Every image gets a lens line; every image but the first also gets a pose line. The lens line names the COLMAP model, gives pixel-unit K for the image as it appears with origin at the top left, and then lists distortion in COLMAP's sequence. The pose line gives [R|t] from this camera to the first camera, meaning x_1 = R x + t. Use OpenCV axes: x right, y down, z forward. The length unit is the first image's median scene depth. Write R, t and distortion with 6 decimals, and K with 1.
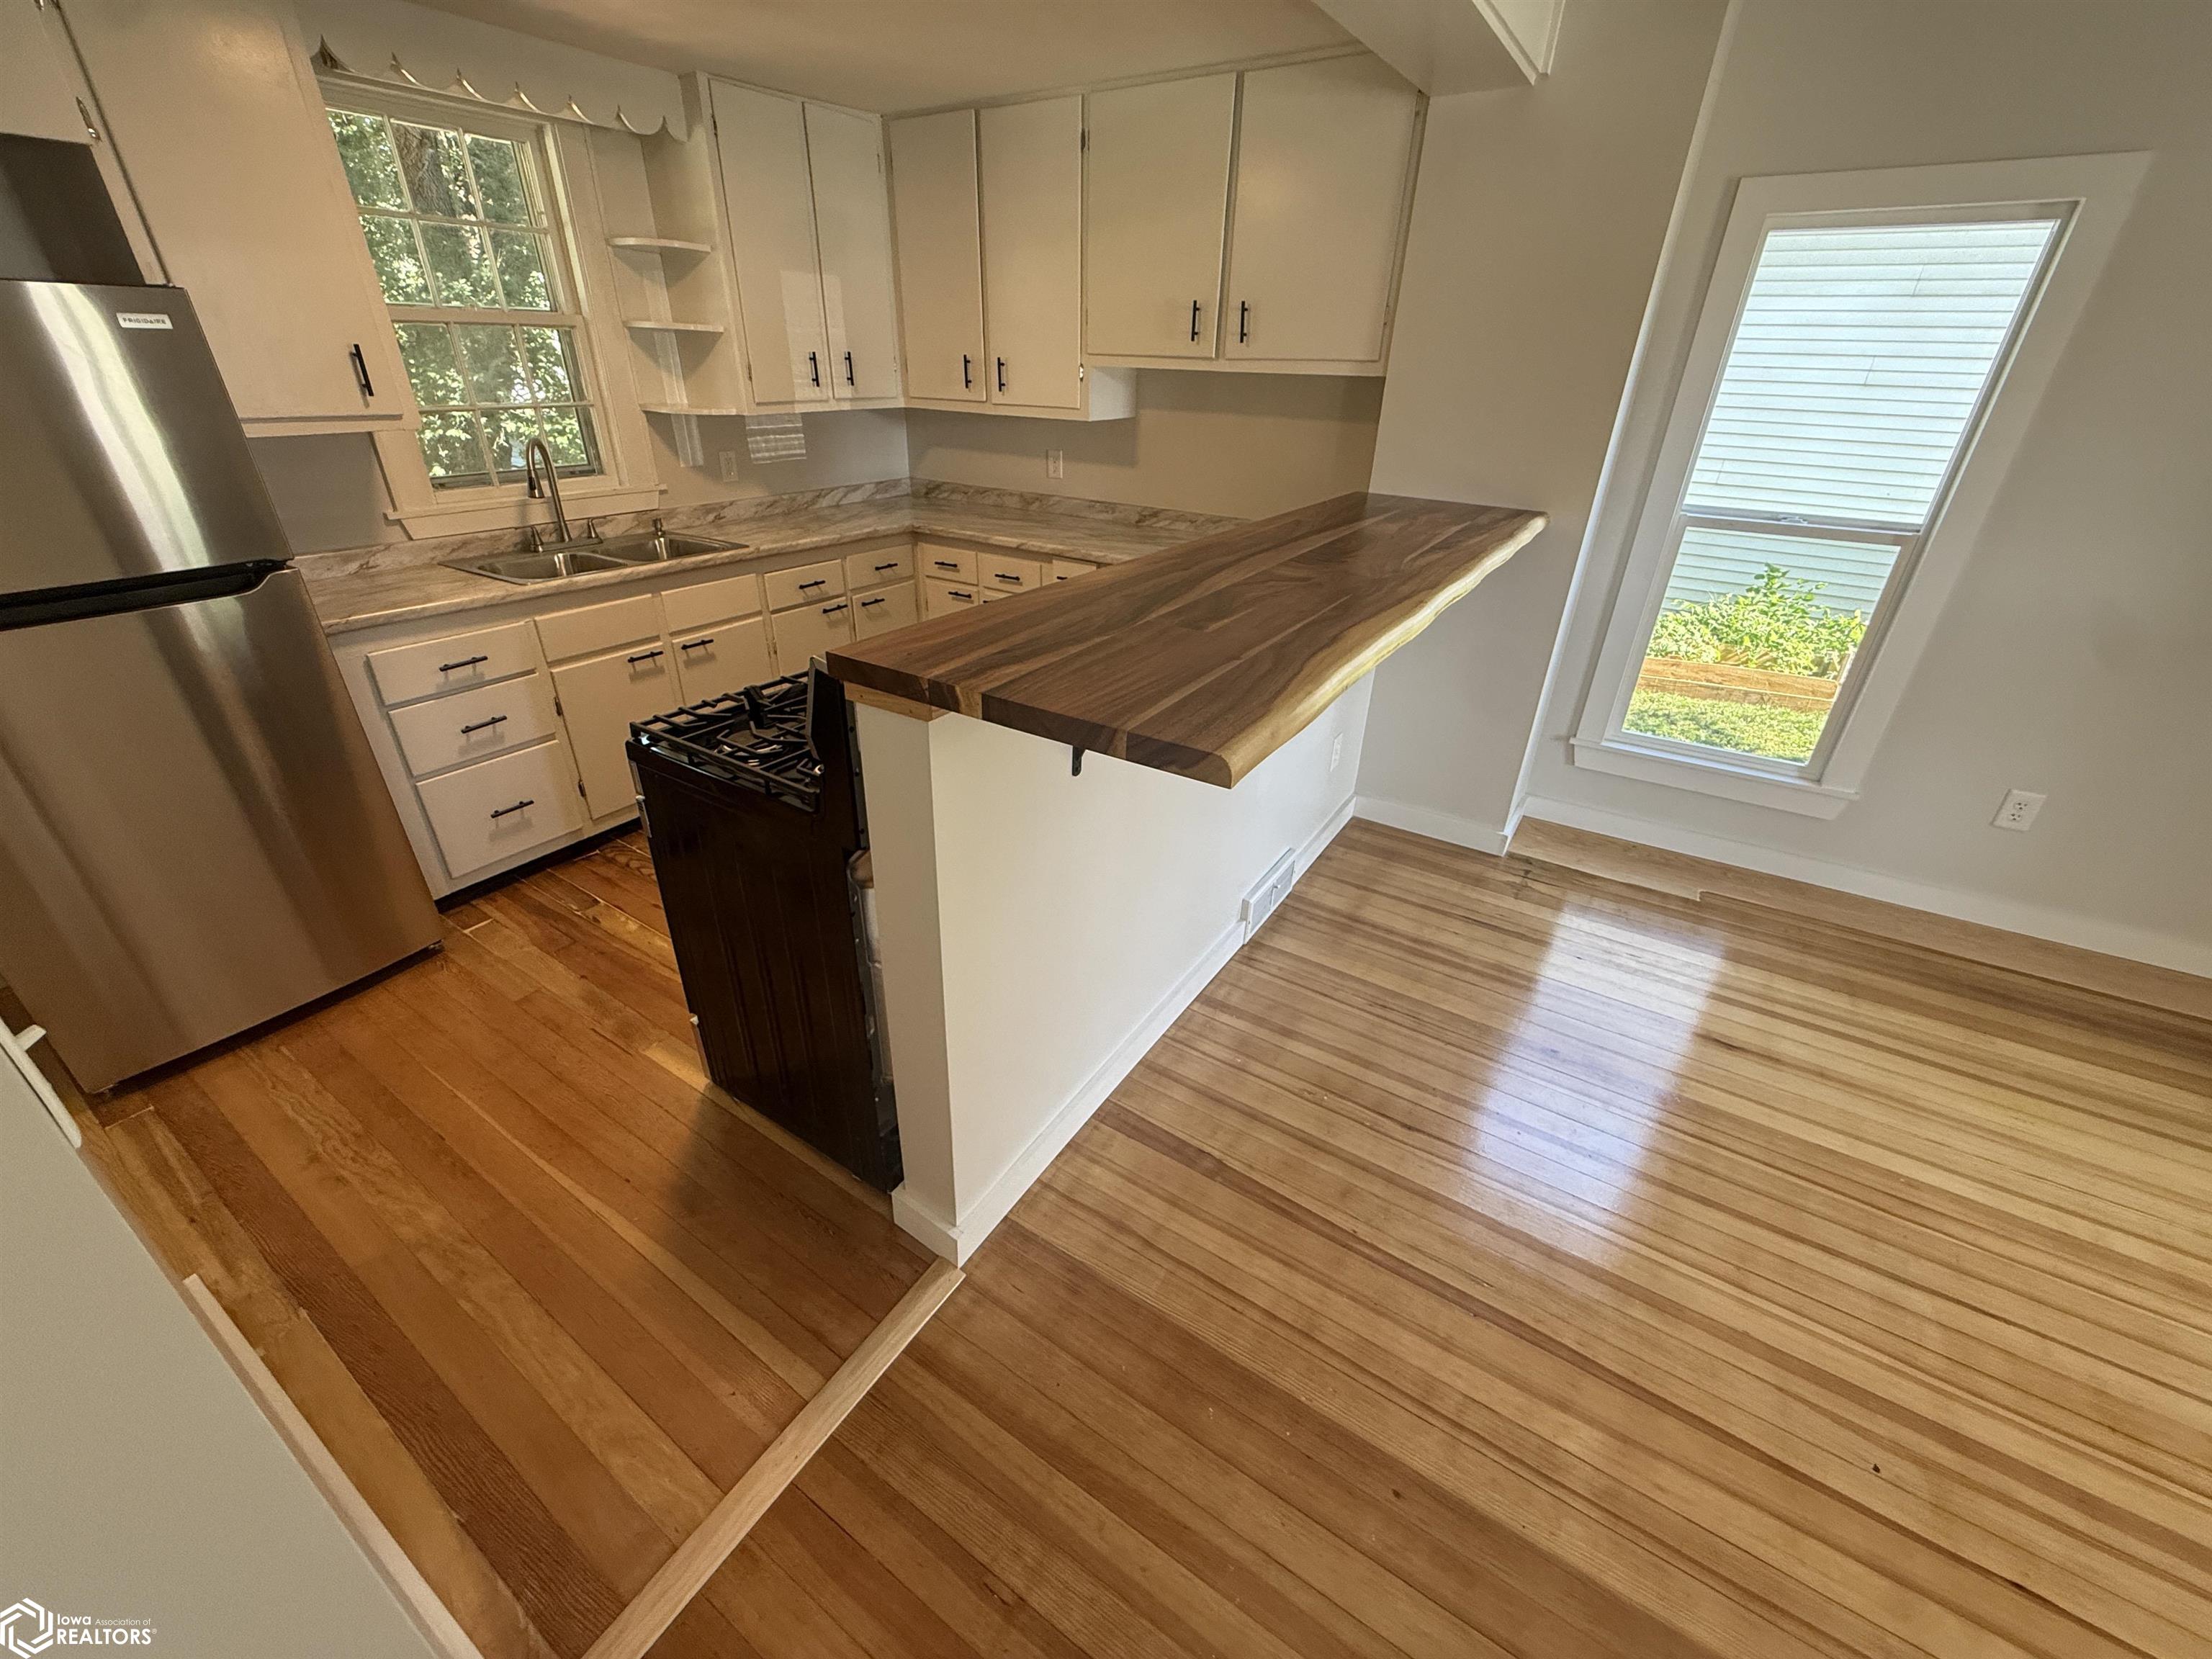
lens RADIAL K [[880.4, 0, 1097.7], [0, 880.4, 825.8], [0, 0, 1]] dist [-0.000784, -0.000072]
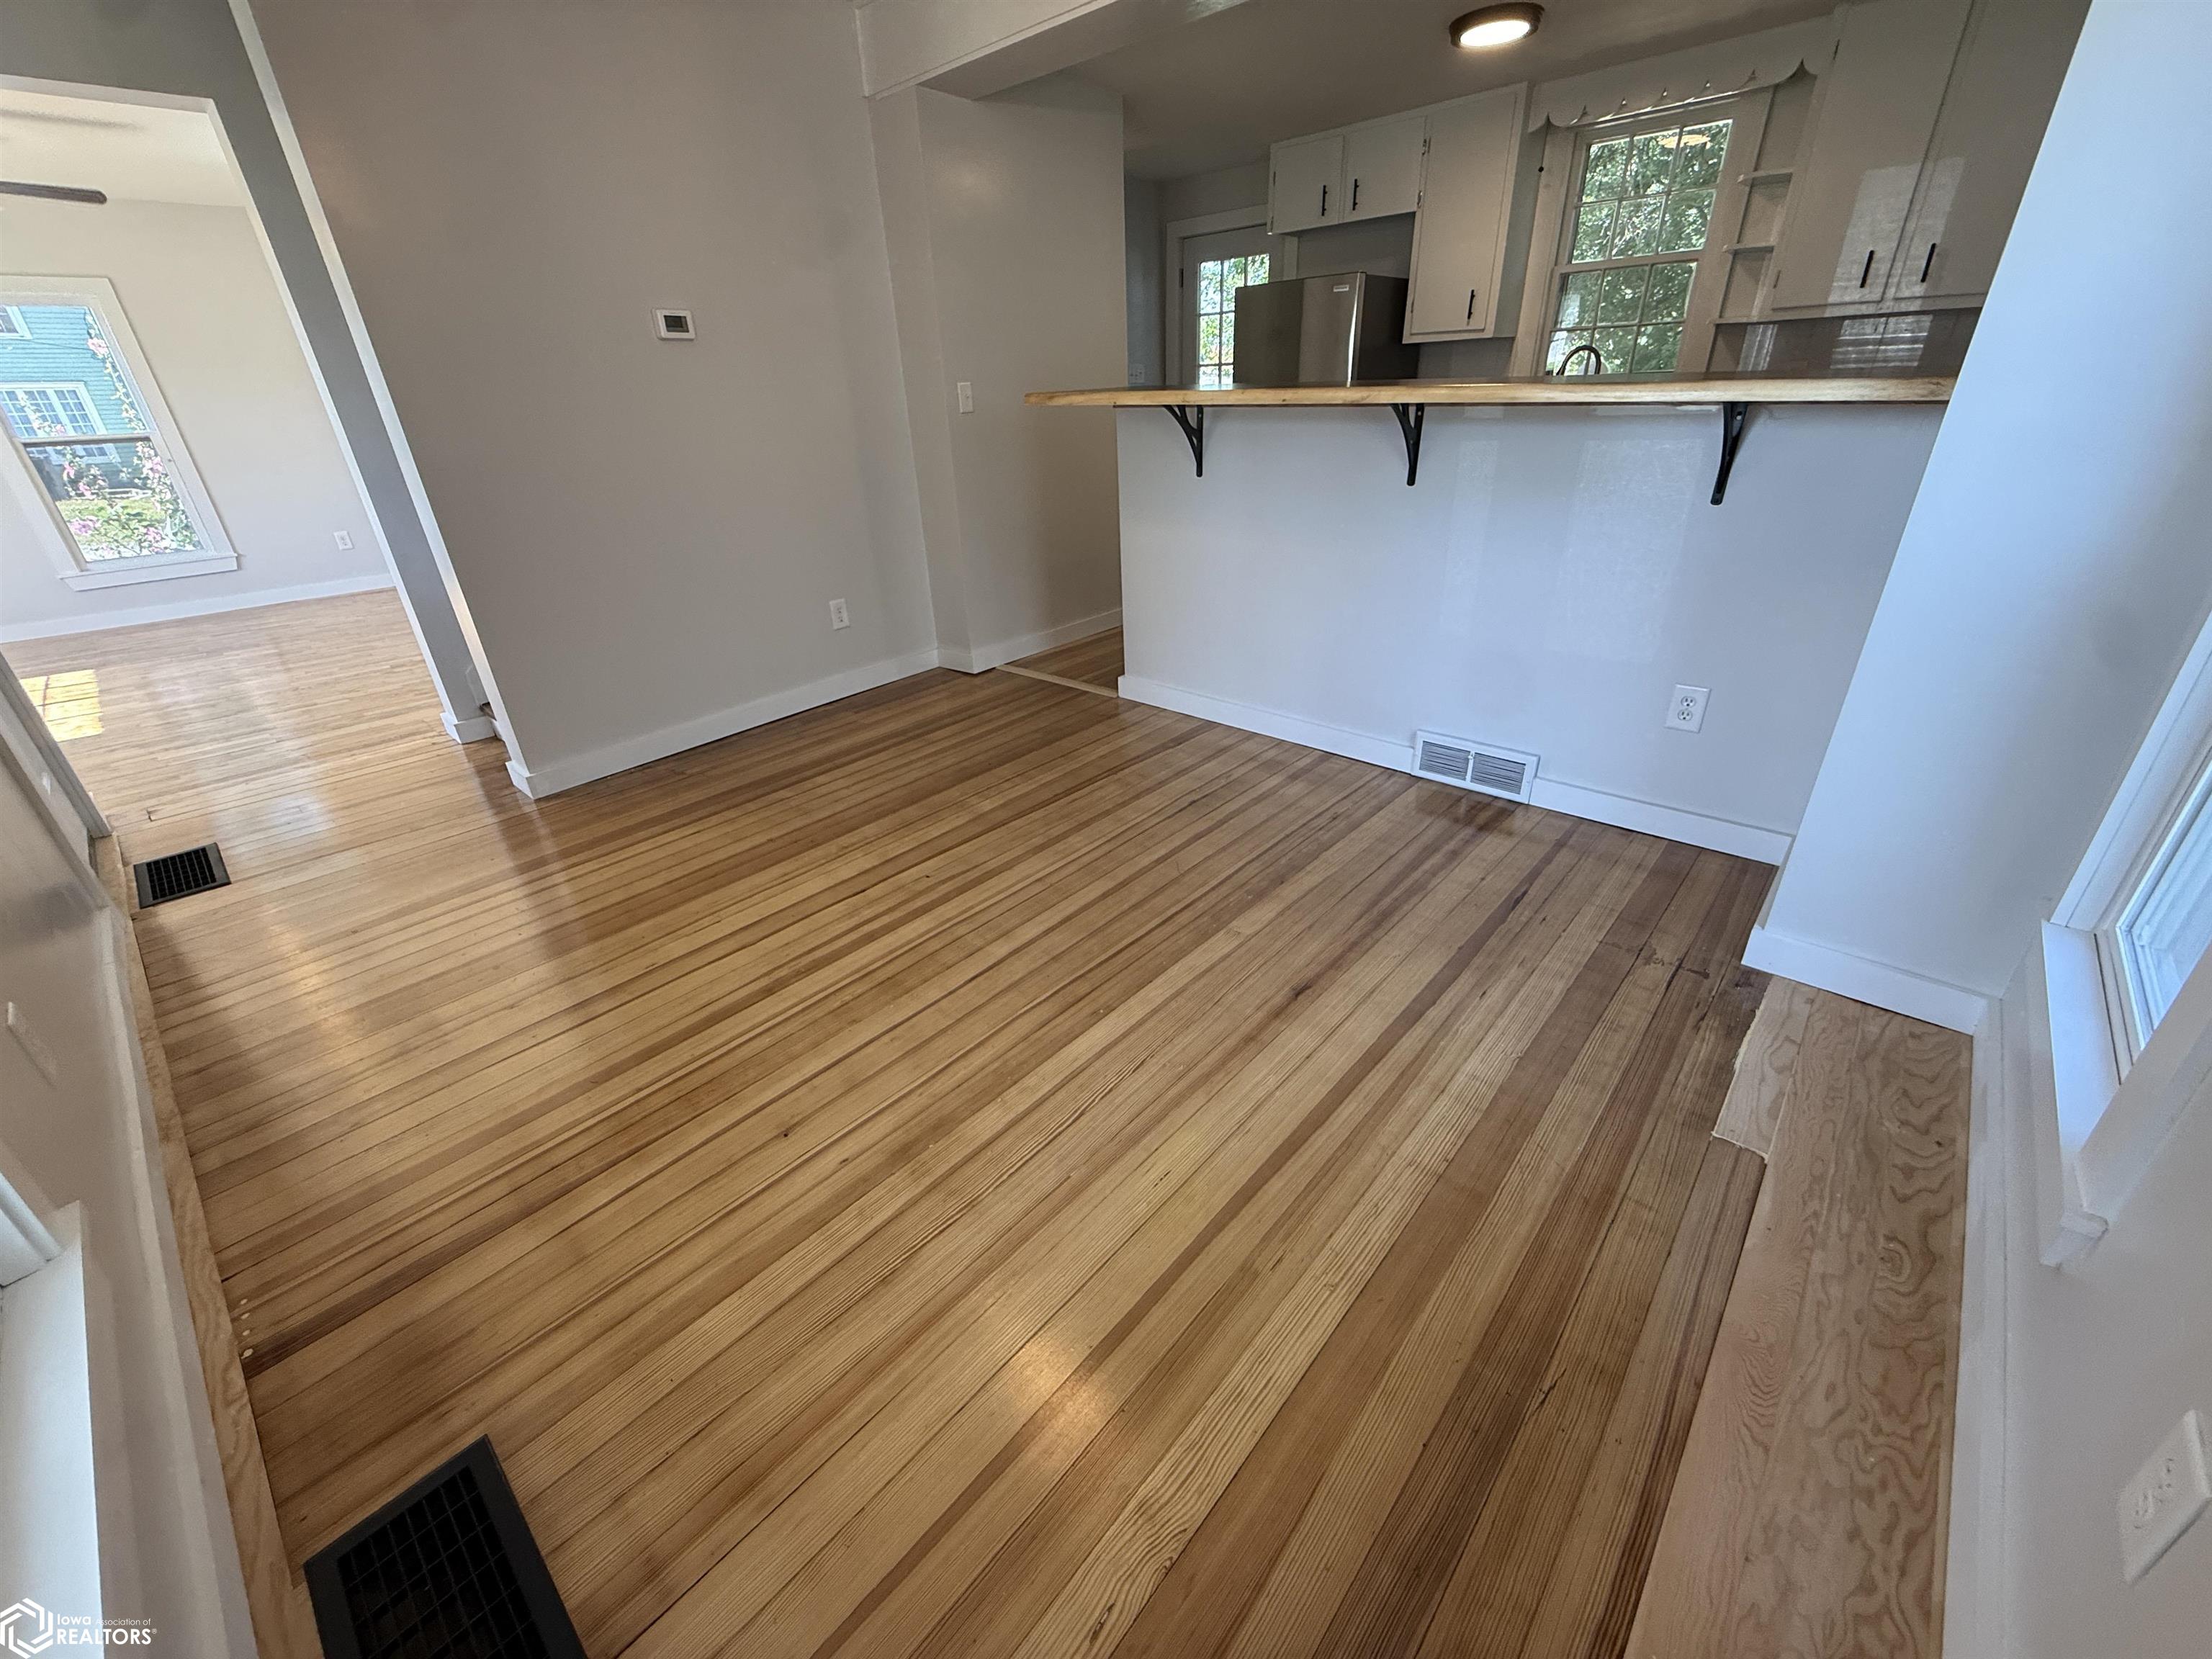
lens RADIAL K [[872.2, 0, 1106.0], [0, 872.2, 829.5], [0, 0, 1]] dist [-0.001270, 0.000232]
pose [[-0.160918, 0.434809, -0.886029, 1.312657], [-0.433000, 0.775619, 0.459267, -0.160054], [0.886914, 0.457554, 0.063461, 0.659065]]
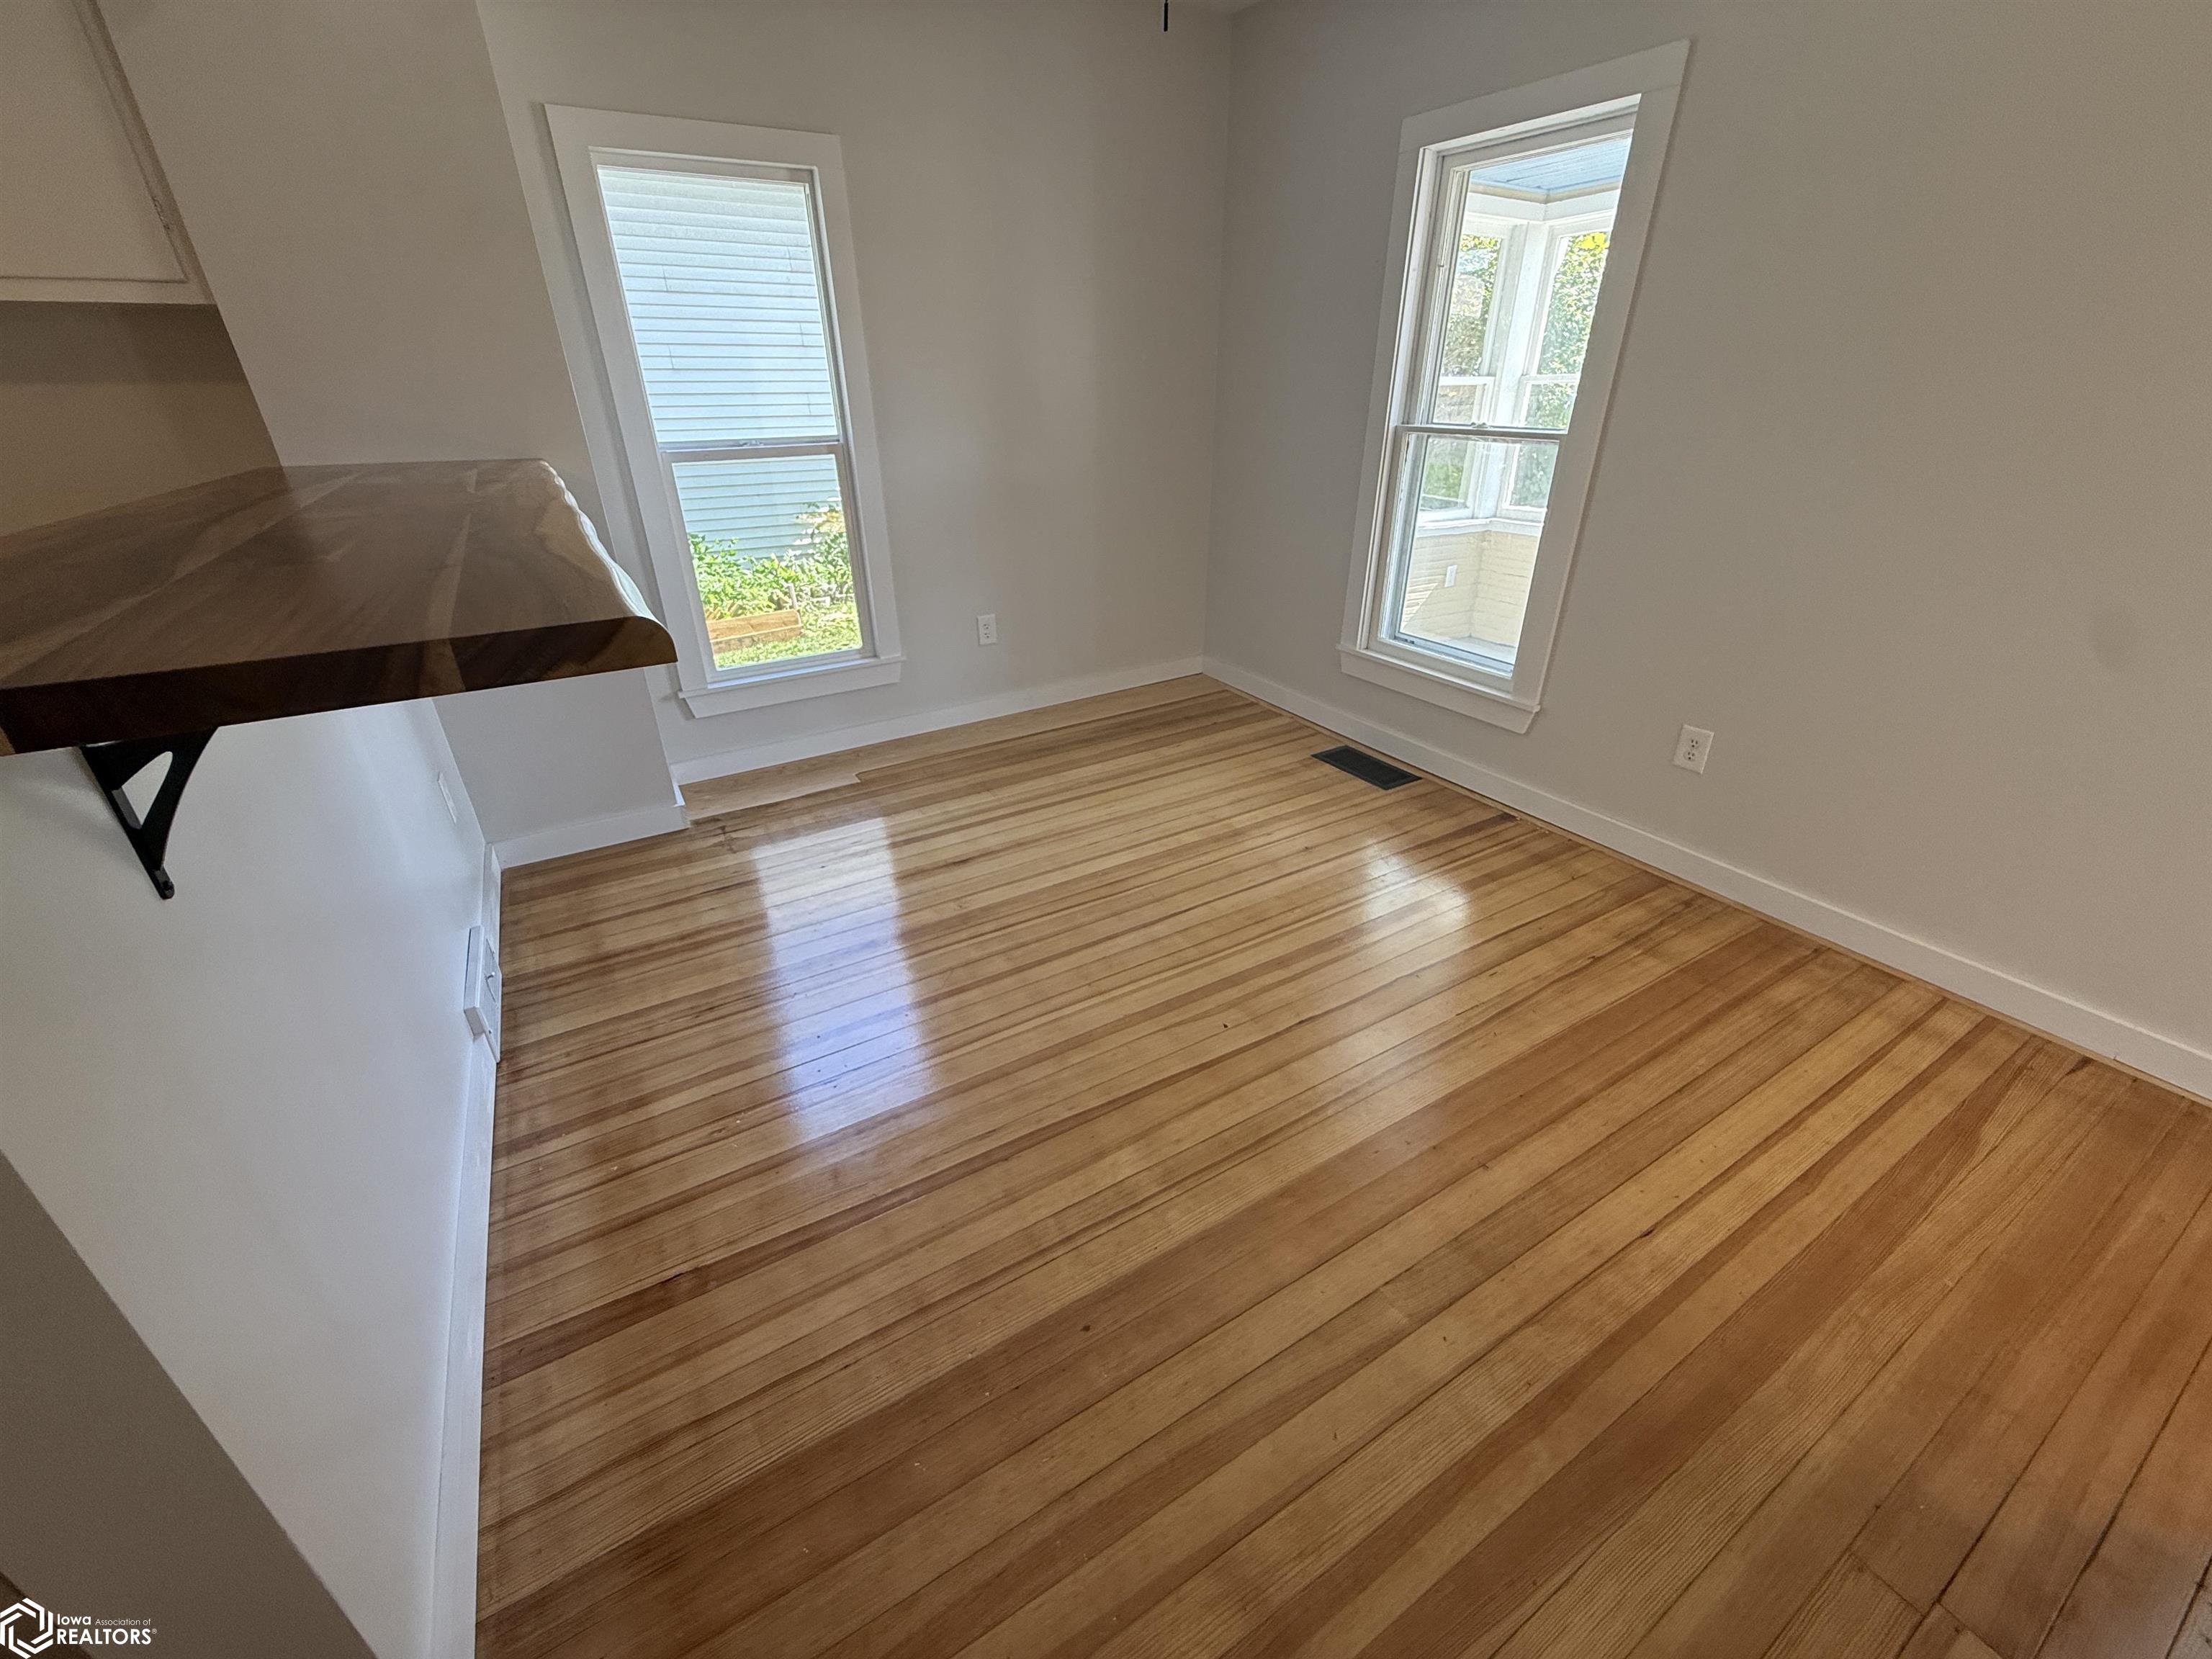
lens RADIAL K [[880.4, 0, 1097.7], [0, 880.4, 825.8], [0, 0, 1]] dist [-0.000784, -0.000072]
pose [[0.446729, -0.426835, 0.786286, -0.109734], [0.441610, 0.869531, 0.221123, 0.022811], [-0.778083, 0.248450, 0.576940, 0.145262]]
